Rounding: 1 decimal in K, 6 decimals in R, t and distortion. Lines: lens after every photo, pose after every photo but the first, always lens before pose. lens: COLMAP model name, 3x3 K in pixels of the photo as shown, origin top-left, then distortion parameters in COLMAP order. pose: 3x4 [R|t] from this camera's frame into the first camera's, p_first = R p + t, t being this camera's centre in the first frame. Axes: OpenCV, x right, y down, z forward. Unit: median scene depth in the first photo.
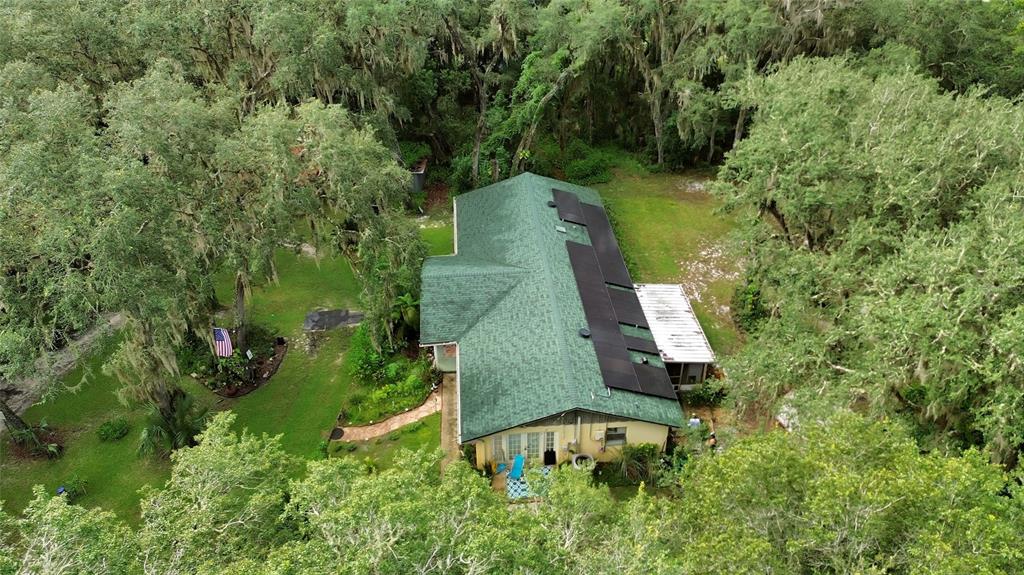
lens RADIAL K [[728.0, 0, 511.5], [0, 728.0, 289.3], [0, 0, 1]] dist [0.005271, 0.000147]
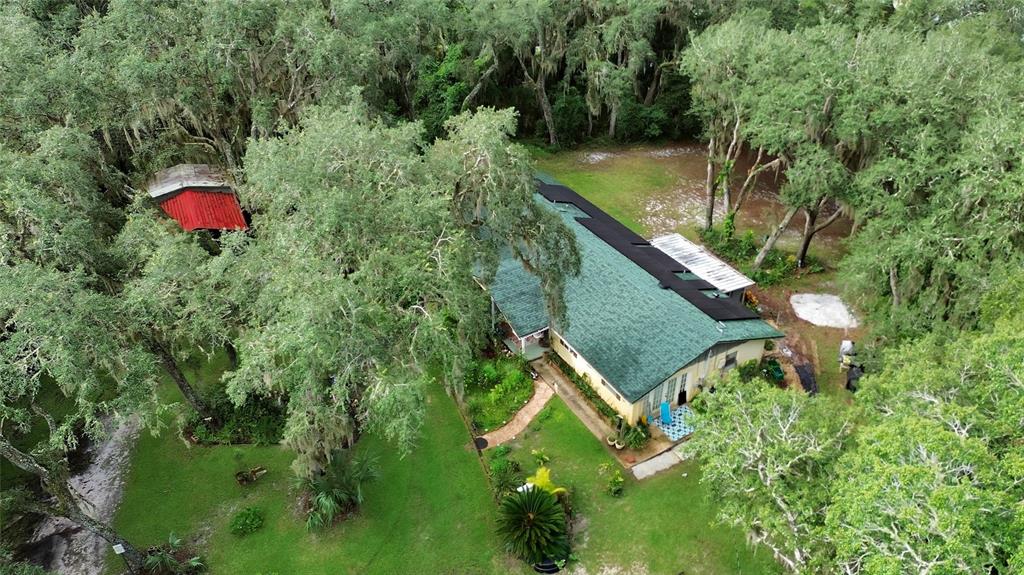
lens RADIAL K [[728.0, 0, 510.6], [0, 728.0, 286.0], [0, 0, 1]] dist [0.005271, 0.000147]
pose [[0.902410, -0.240127, 0.357765, -0.504084], [0.245366, 0.968921, 0.031428, -0.030545], [-0.354193, 0.059422, 0.933283, 0.044133]]
